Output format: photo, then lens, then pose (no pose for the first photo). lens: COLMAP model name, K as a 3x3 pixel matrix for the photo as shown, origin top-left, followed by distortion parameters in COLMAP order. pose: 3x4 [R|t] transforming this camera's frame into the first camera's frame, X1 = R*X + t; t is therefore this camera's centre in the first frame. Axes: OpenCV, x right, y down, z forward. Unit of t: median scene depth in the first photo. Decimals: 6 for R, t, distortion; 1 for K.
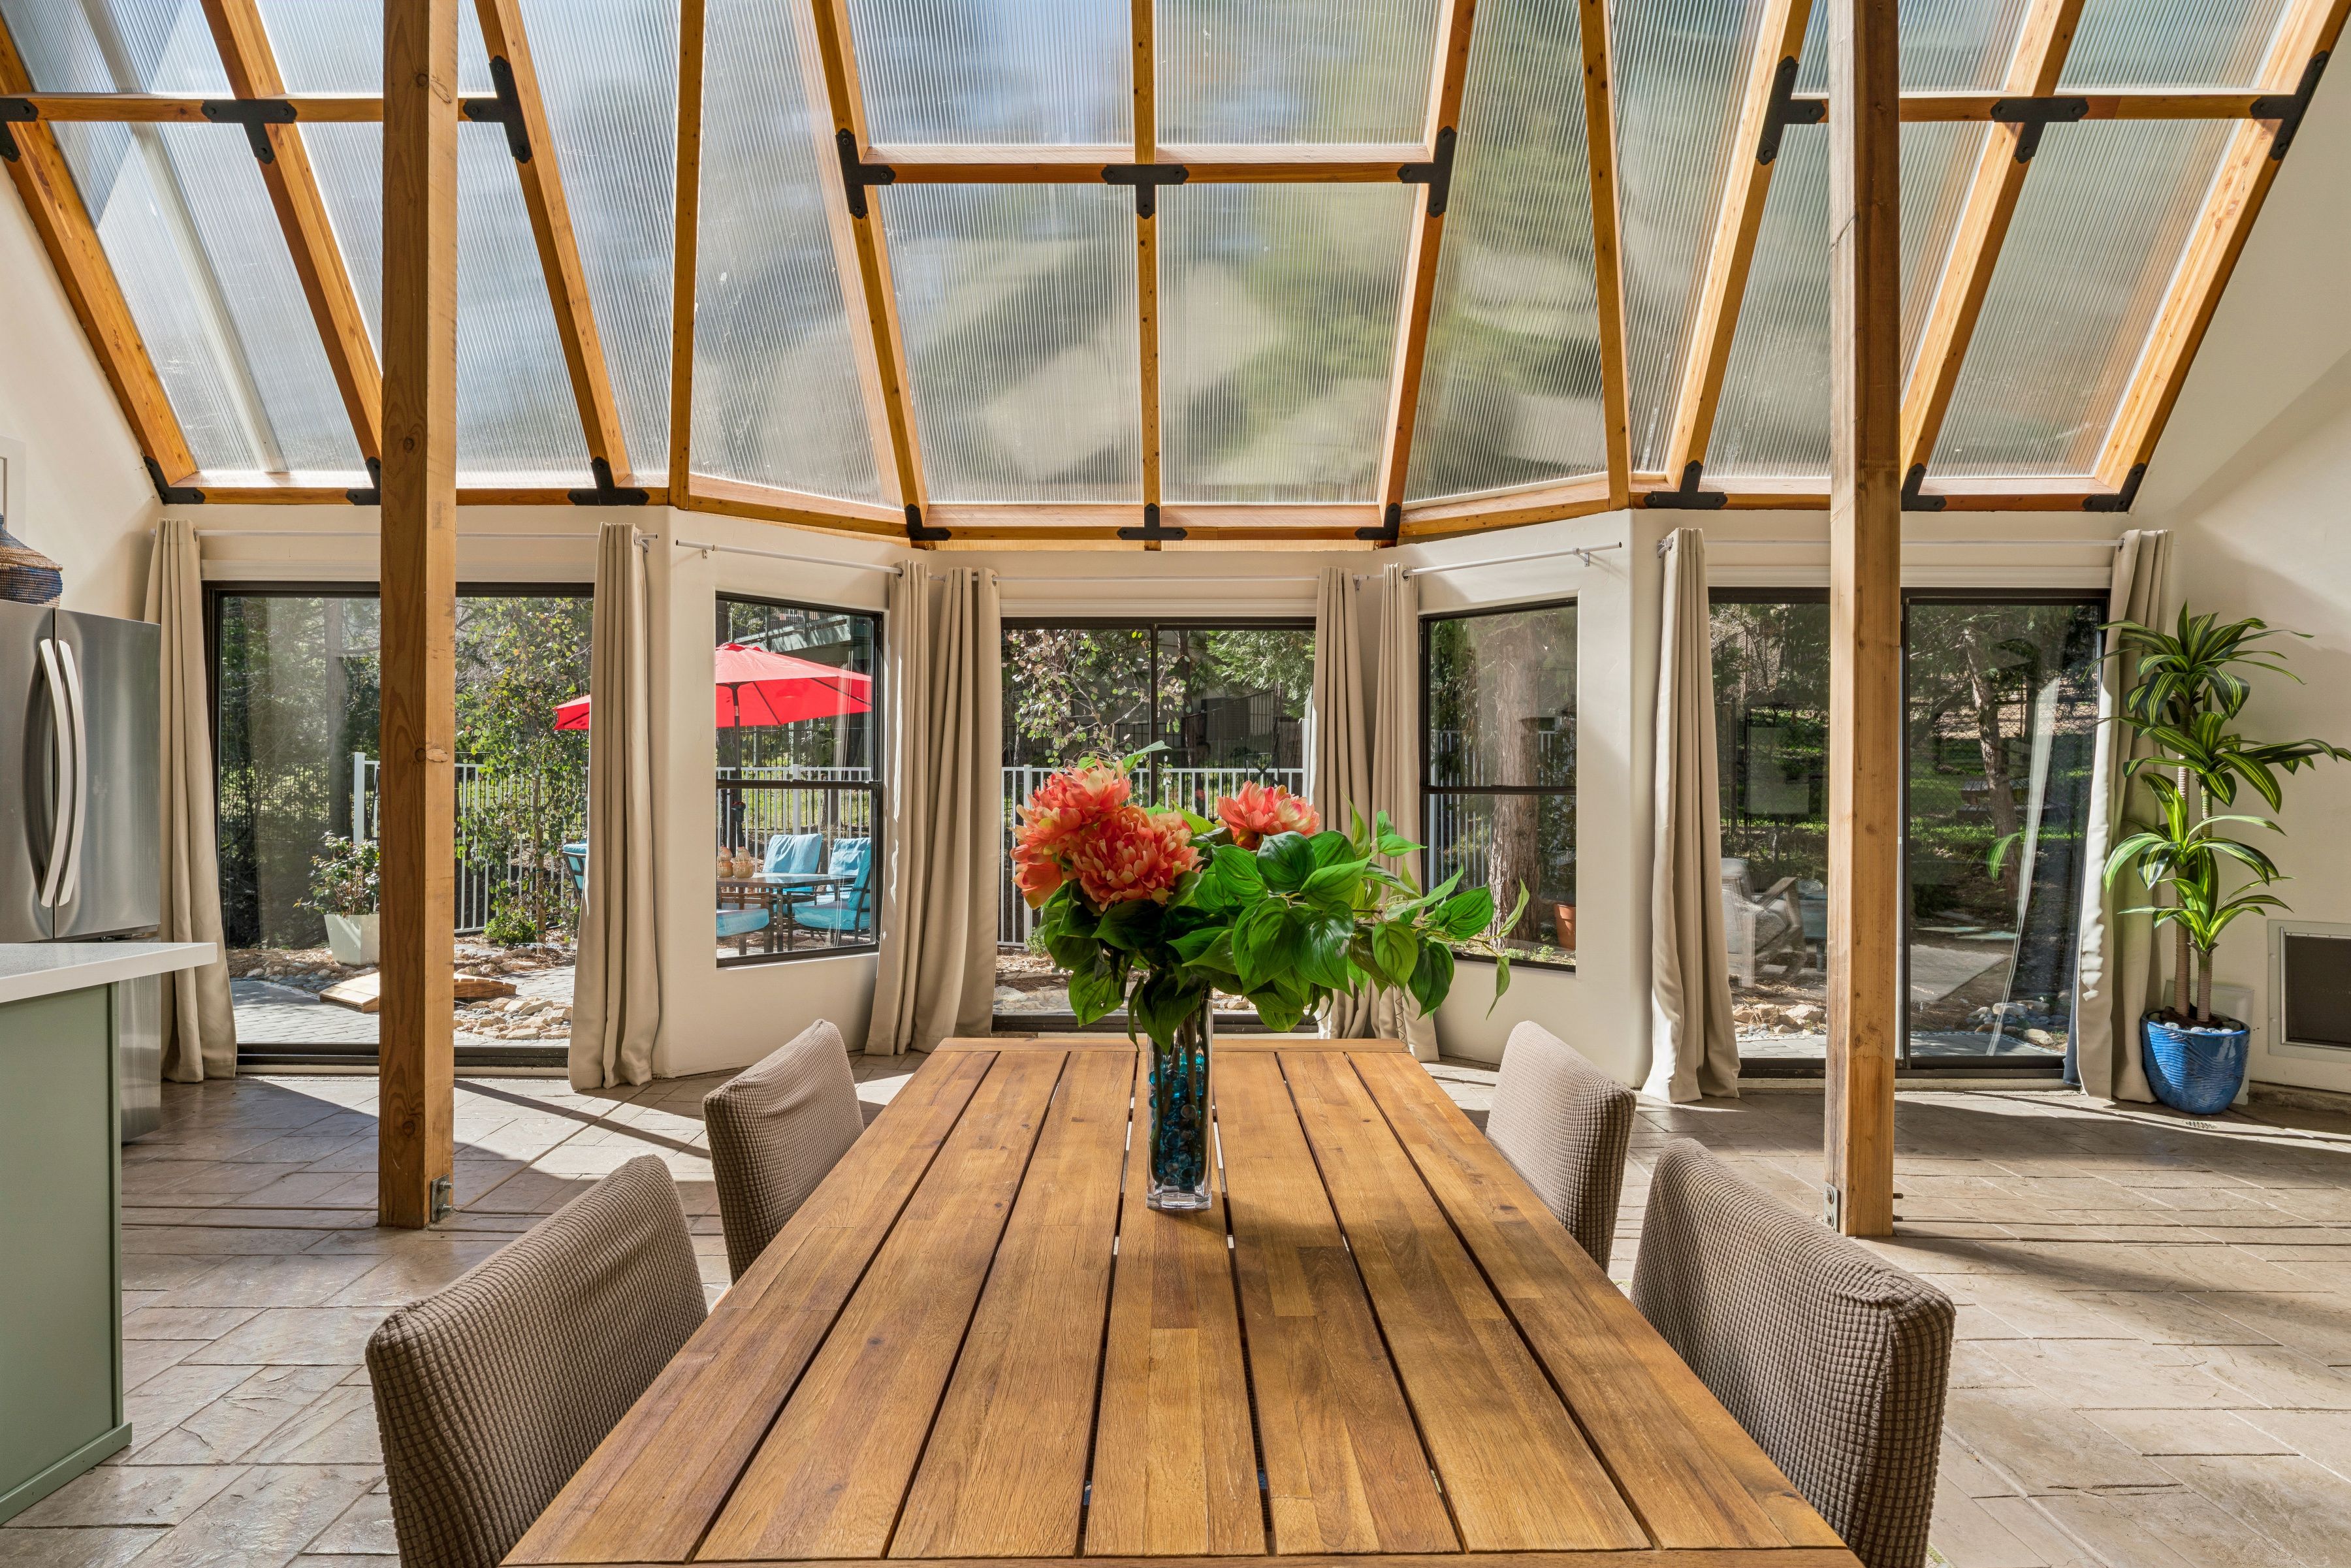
lens RADIAL K [[1273.9, 0, 1182.7], [0, 1273.9, 787.1], [0, 0, 1]] dist [-0.006824, 0.001262]
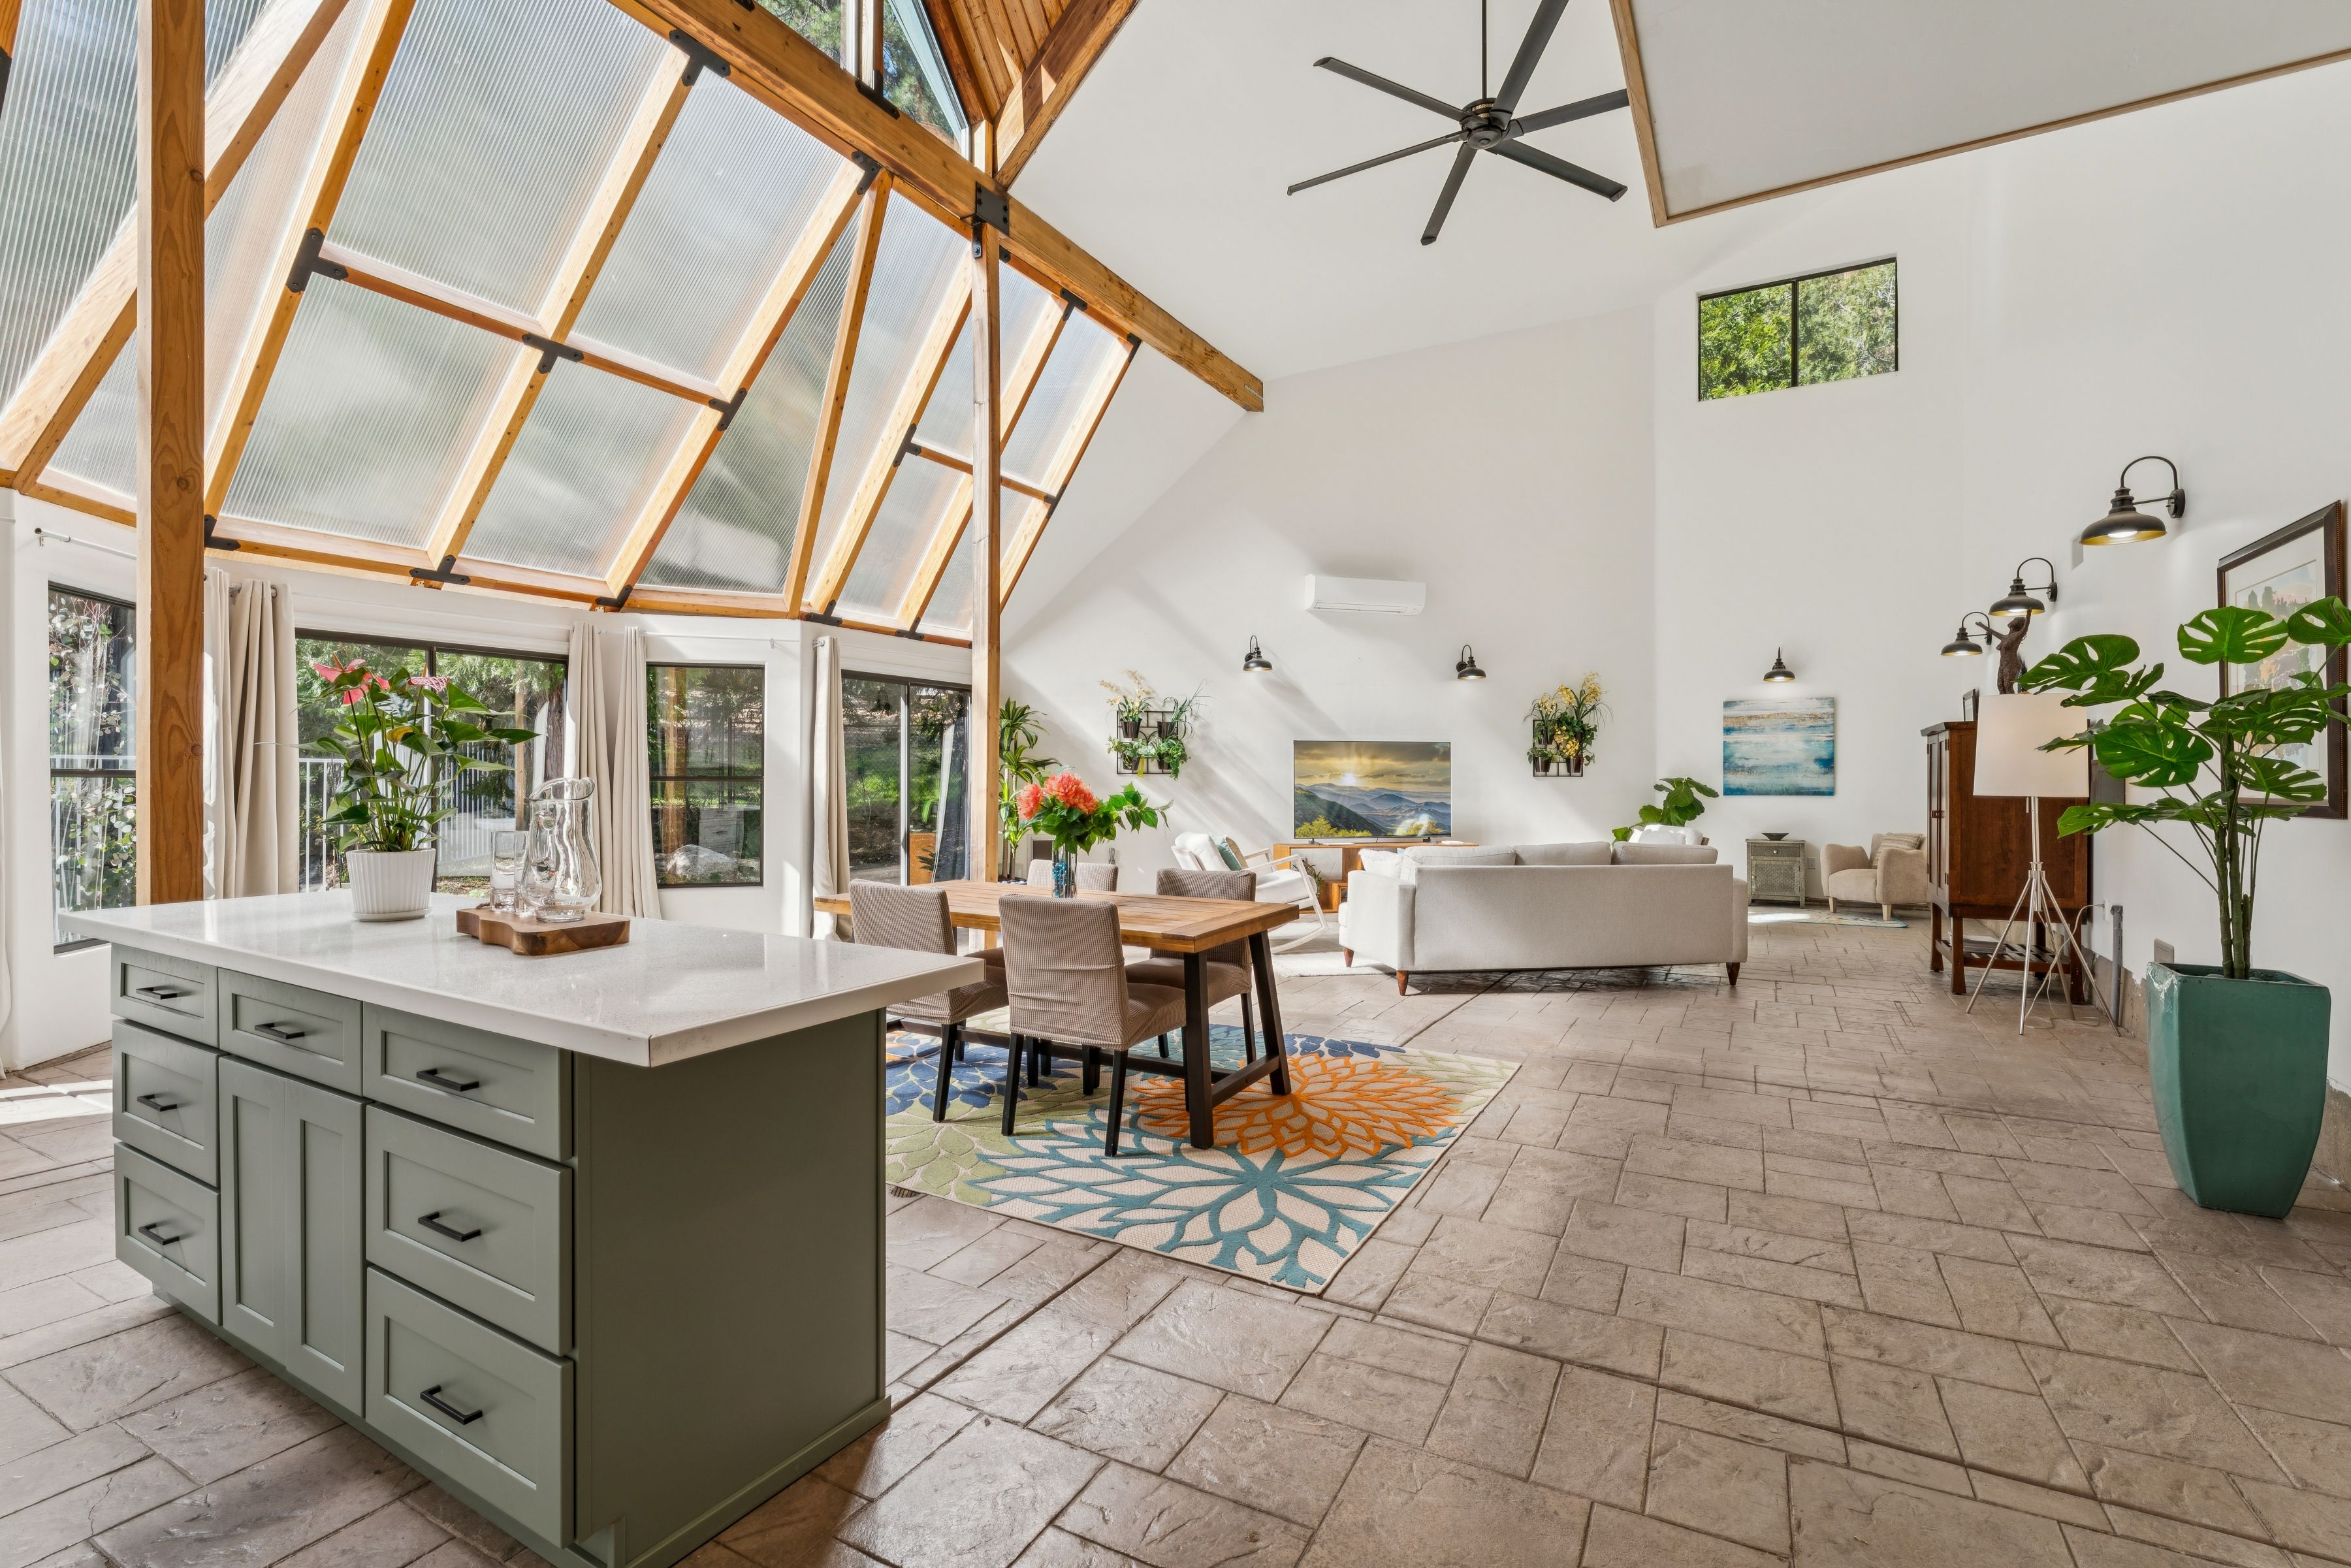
lens RADIAL K [[1065.2, 0, 1156.5], [0, 1065.2, 782.9], [0, 0, 1]] dist [-0.005365, 0.003252]
pose [[0.504089, -0.003613, 0.863644, -0.704247], [-0.004348, 0.999968, 0.006721, -0.003682], [-0.863641, -0.007143, 0.504057, -0.187352]]
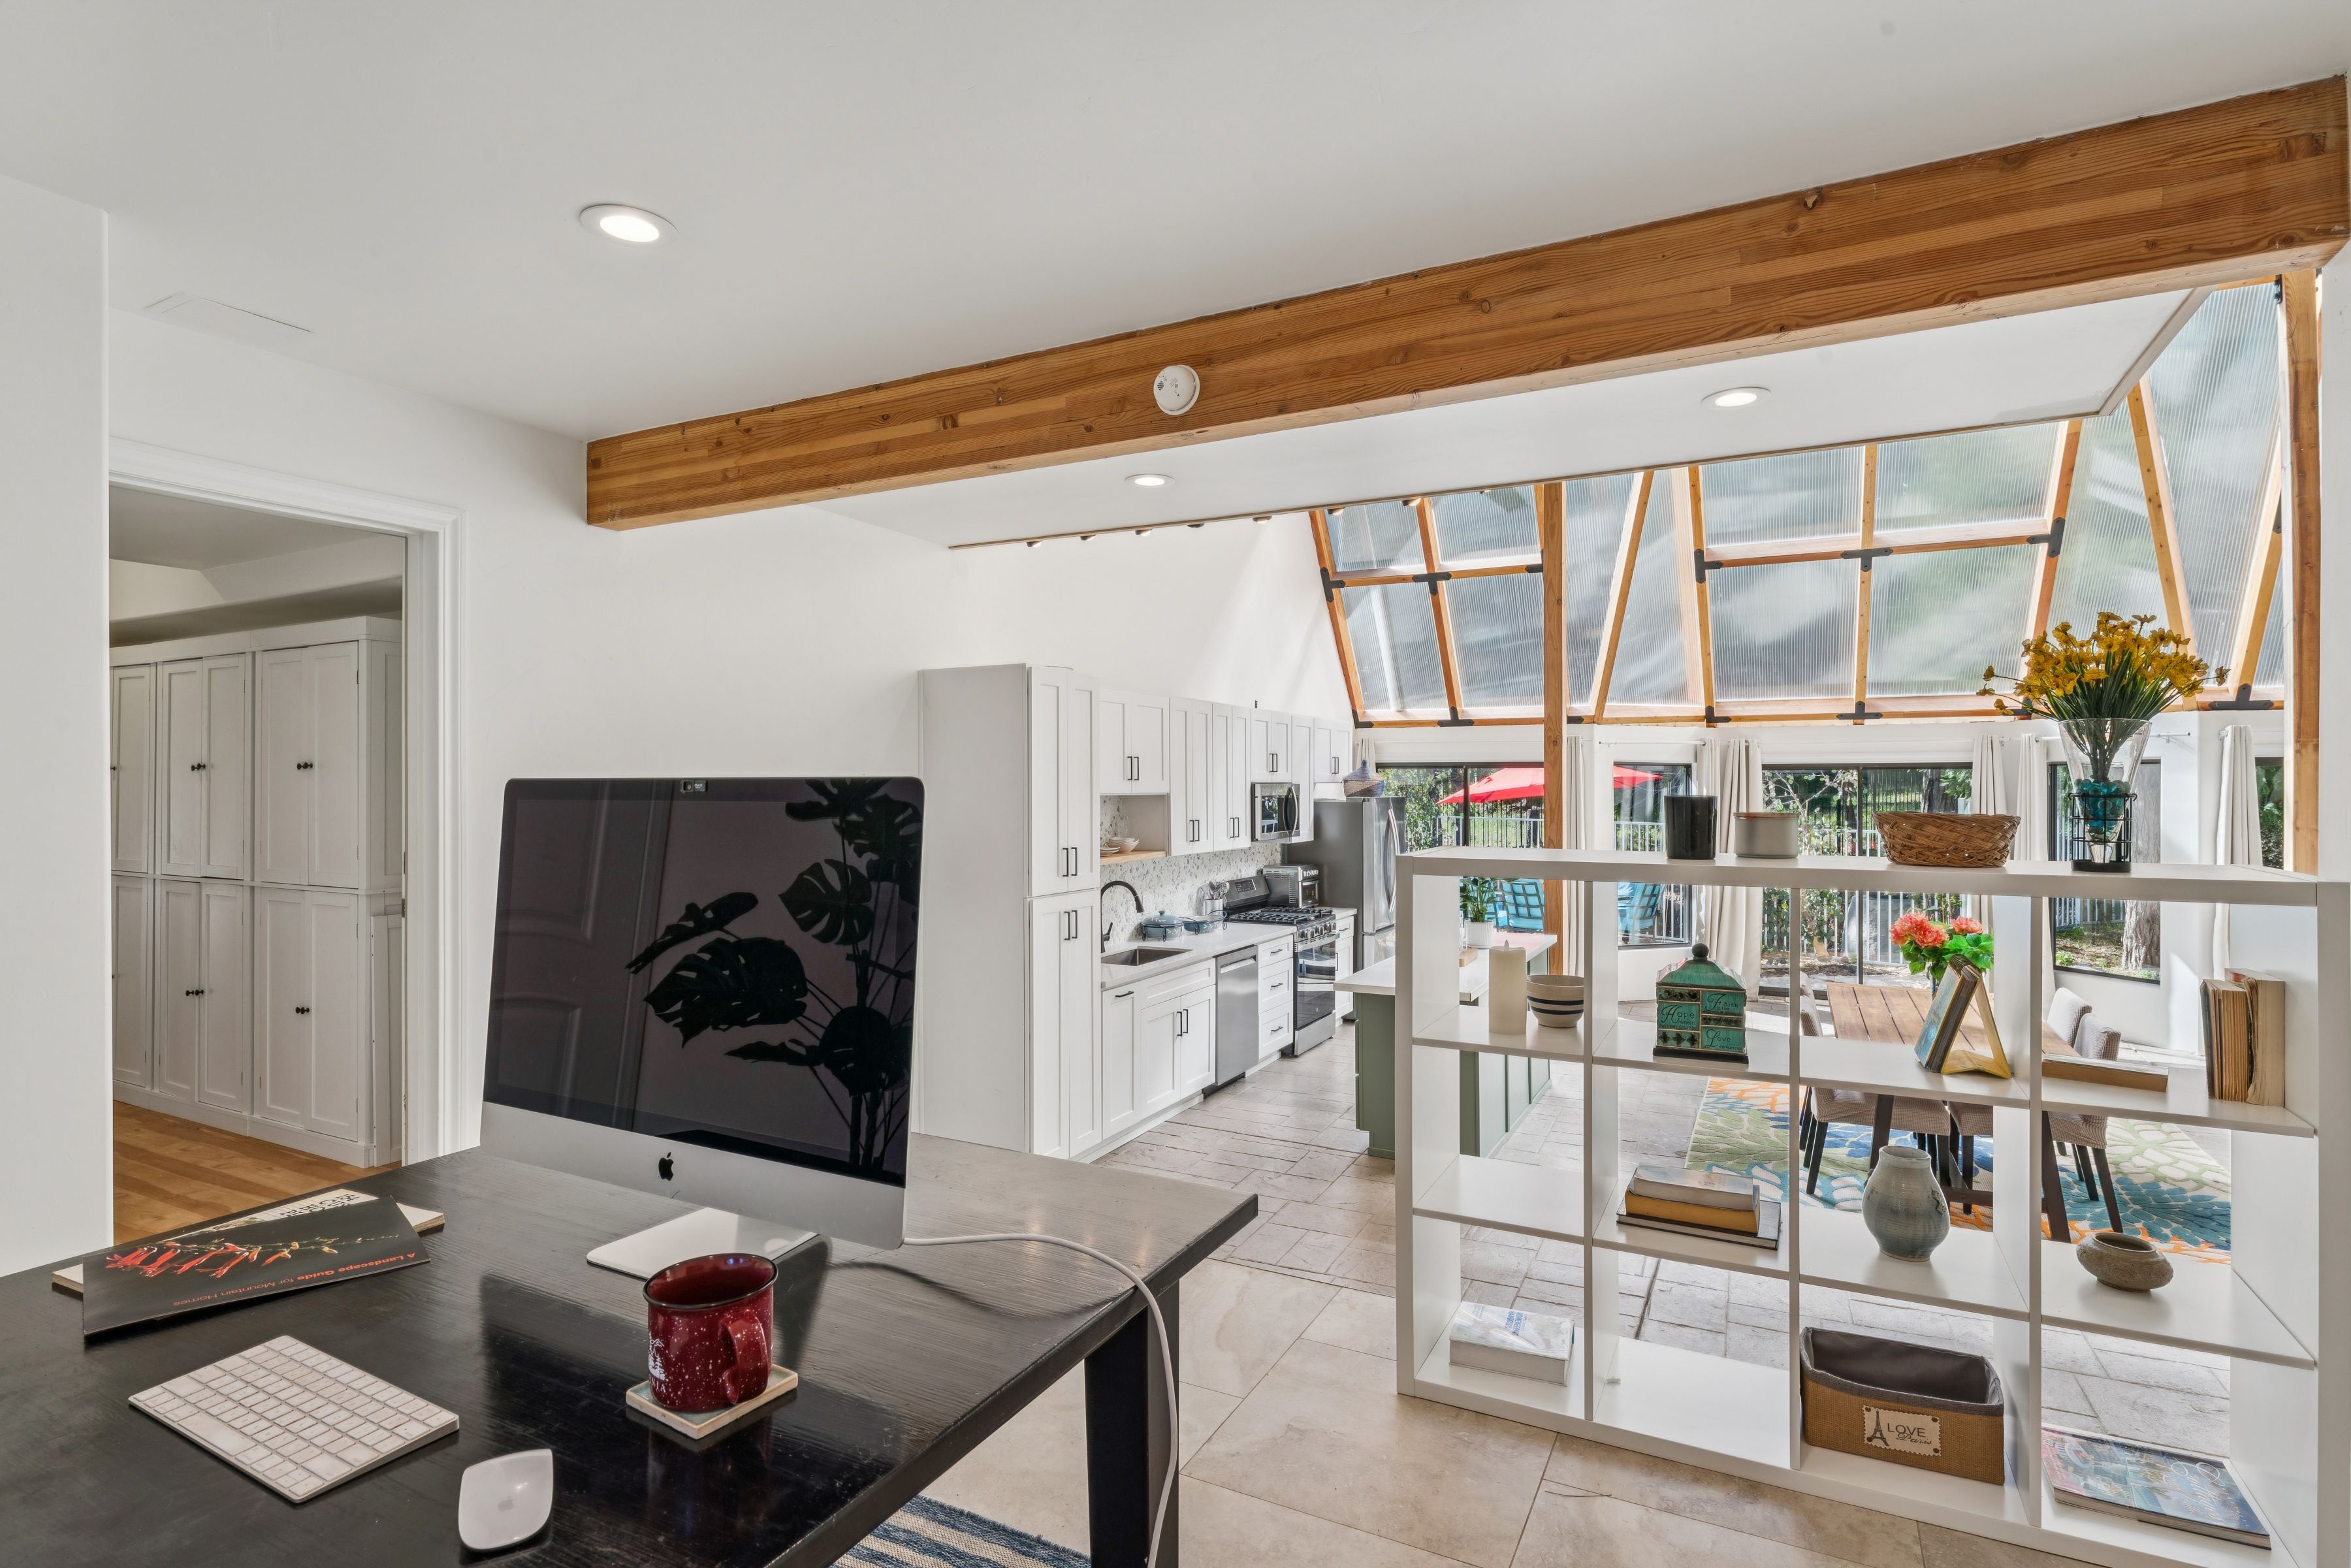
lens RADIAL K [[1161.1, 0, 1163.2], [0, 1161.1, 790.0], [0, 0, 1]] dist [-0.007055, -0.000479]
pose [[0.877458, -0.002066, -0.479650, -0.121204], [0.004574, 0.999981, 0.004061, -0.131083], [0.479633, -0.005757, 0.877451, -1.030713]]
